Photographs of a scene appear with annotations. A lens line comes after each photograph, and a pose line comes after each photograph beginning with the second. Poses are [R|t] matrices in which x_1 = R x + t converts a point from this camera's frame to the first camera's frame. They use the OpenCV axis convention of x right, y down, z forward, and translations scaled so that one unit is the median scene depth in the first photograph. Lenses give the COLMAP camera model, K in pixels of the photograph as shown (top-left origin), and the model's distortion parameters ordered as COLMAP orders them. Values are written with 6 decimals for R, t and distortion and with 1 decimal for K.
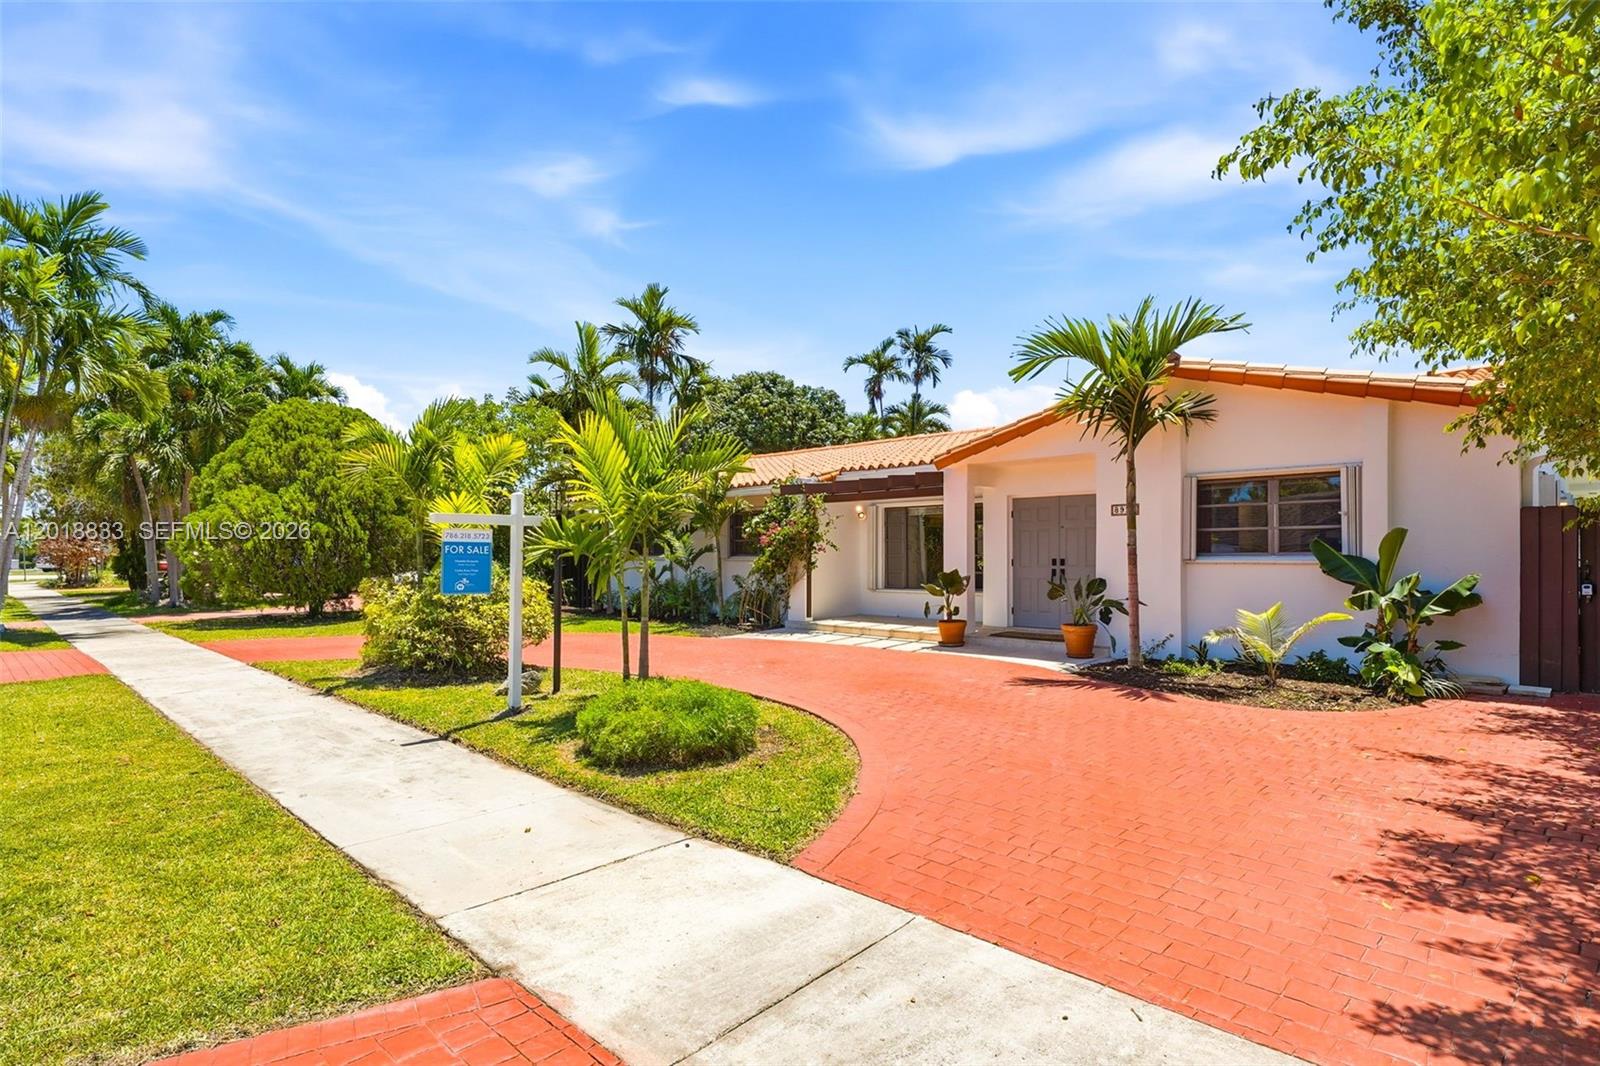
lens RADIAL K [[819.7, 0, 791.7], [0, 819.7, 556.9], [0, 0, 1]] dist [0.000506, -0.001550]
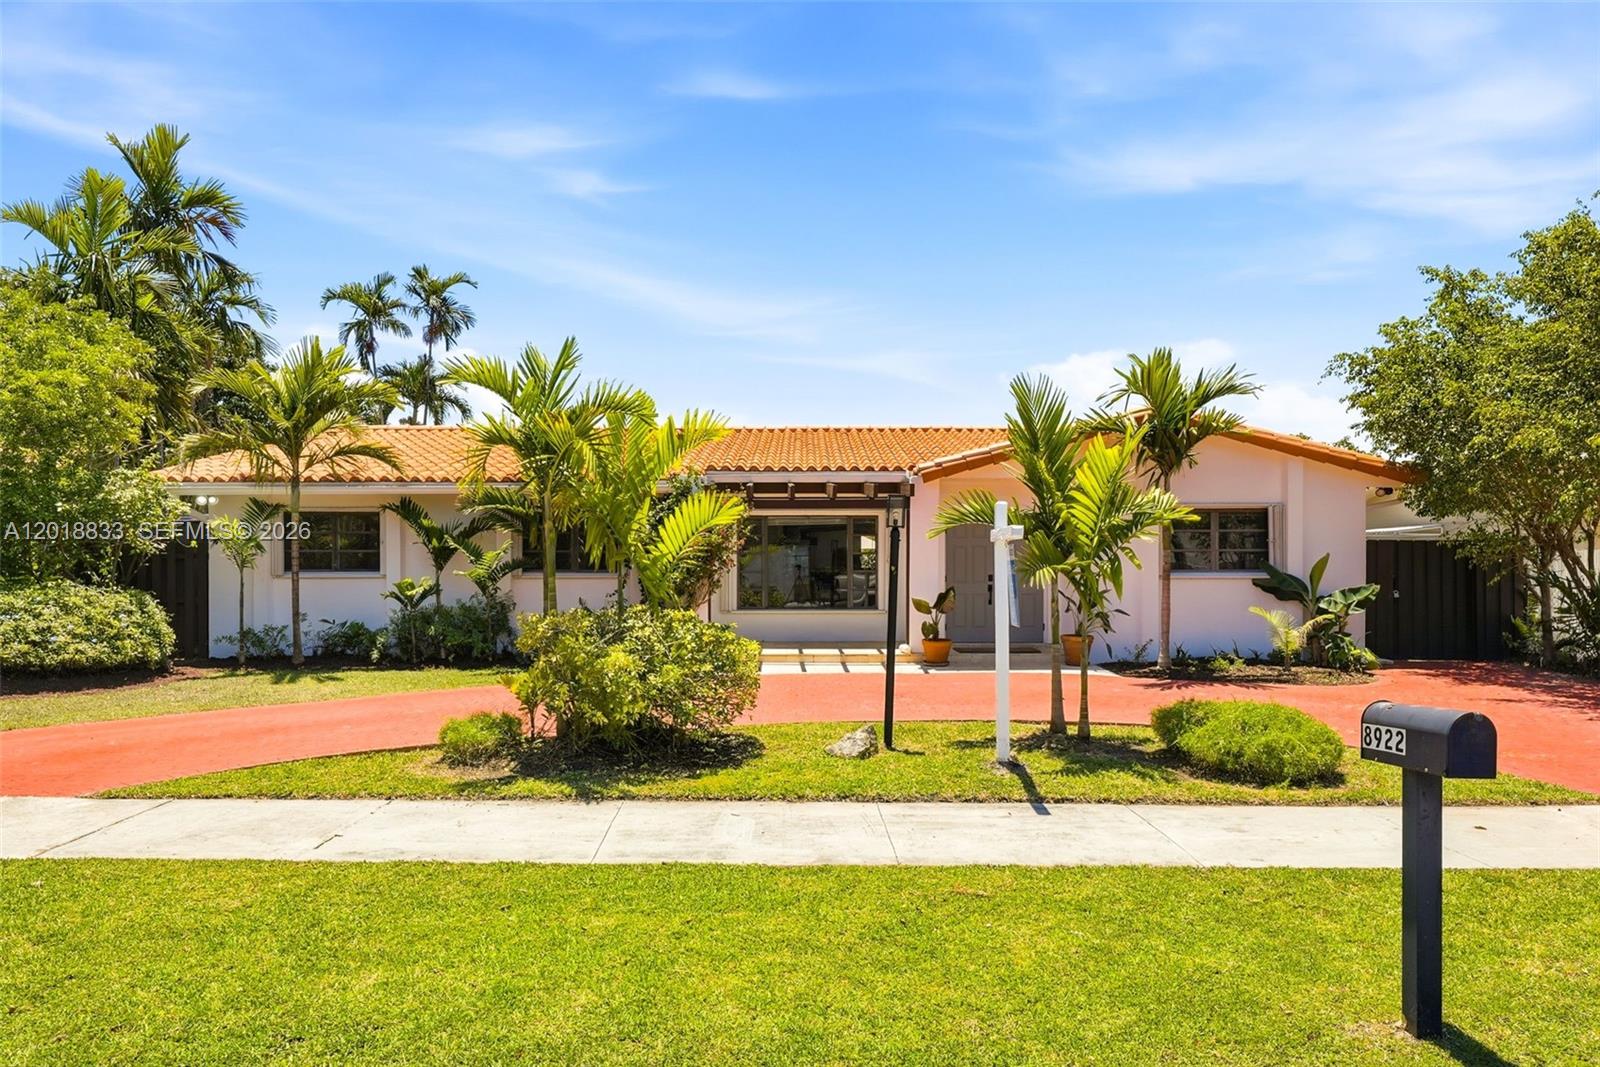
lens RADIAL K [[1006.3, 0, 788.6], [0, 1006.3, 591.1], [0, 0, 1]] dist [-0.001253, -0.002017]
pose [[0.718674, -0.017514, 0.695127, -0.316958], [0.000710, 0.999701, 0.024454, -0.003133], [-0.695347, -0.017081, 0.718471, 0.116225]]
